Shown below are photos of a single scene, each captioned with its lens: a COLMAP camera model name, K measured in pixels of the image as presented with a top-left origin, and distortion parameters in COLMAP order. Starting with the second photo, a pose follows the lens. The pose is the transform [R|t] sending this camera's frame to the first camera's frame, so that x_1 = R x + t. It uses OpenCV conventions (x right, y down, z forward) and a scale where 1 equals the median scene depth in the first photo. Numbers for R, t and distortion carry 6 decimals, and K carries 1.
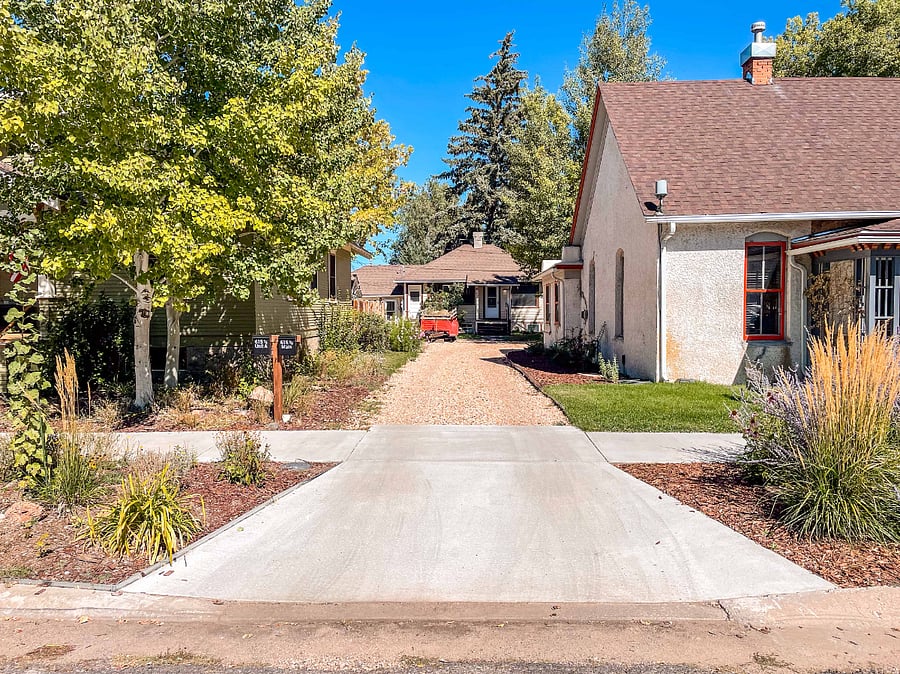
lens RADIAL K [[667.5, 0, 450.0], [0, 667.5, 334.8], [0, 0, 1]] dist [0.053877, 0.001472]
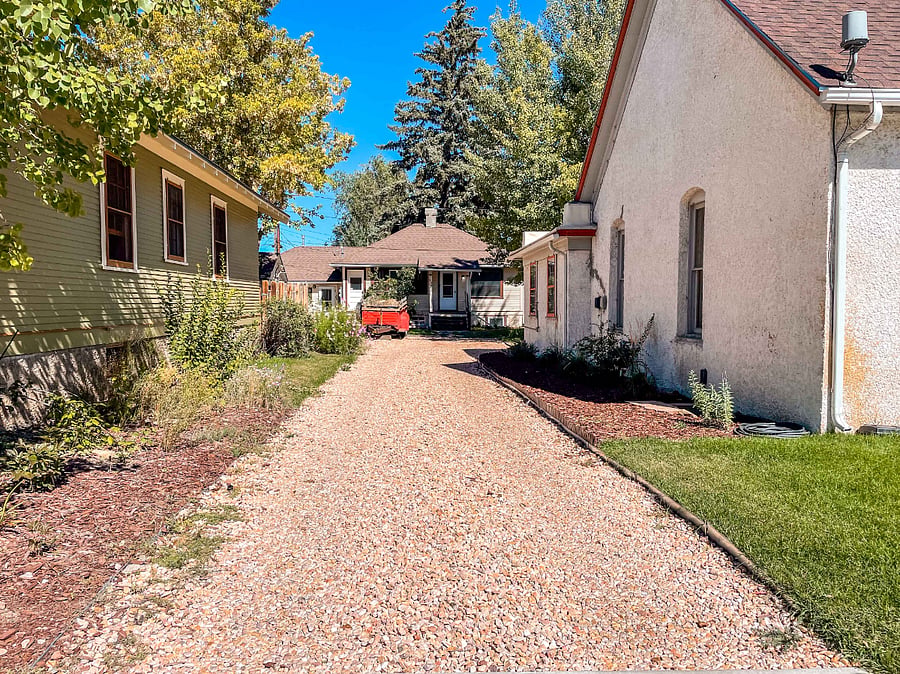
lens RADIAL K [[667.5, 0, 450.4], [0, 667.5, 343.6], [0, 0, 1]] dist [0.053877, 0.001472]
pose [[0.996641, 0.001318, 0.081889, -0.003286], [-0.003171, 0.999742, 0.022494, -0.001790], [-0.081839, -0.022679, 0.996388, 0.173815]]
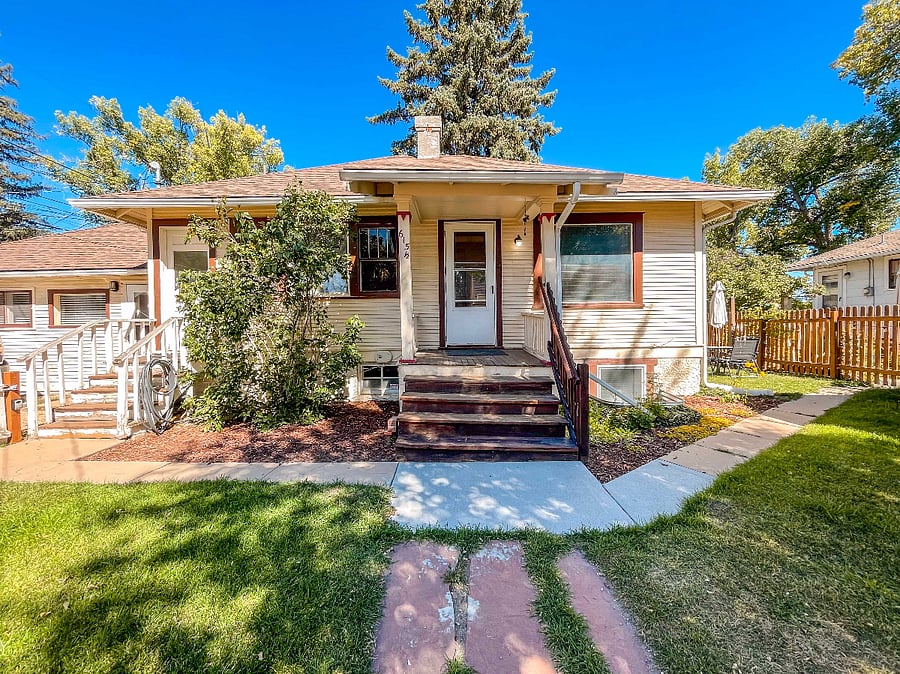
lens RADIAL K [[667.5, 0, 449.1], [0, 667.5, 337.7], [0, 0, 1]] dist [0.053877, 0.001472]
pose [[0.998590, -0.007610, 0.052534, 0.043745], [0.009065, 0.999581, -0.027498, -0.022891], [-0.052303, 0.027936, 0.998240, 0.801036]]
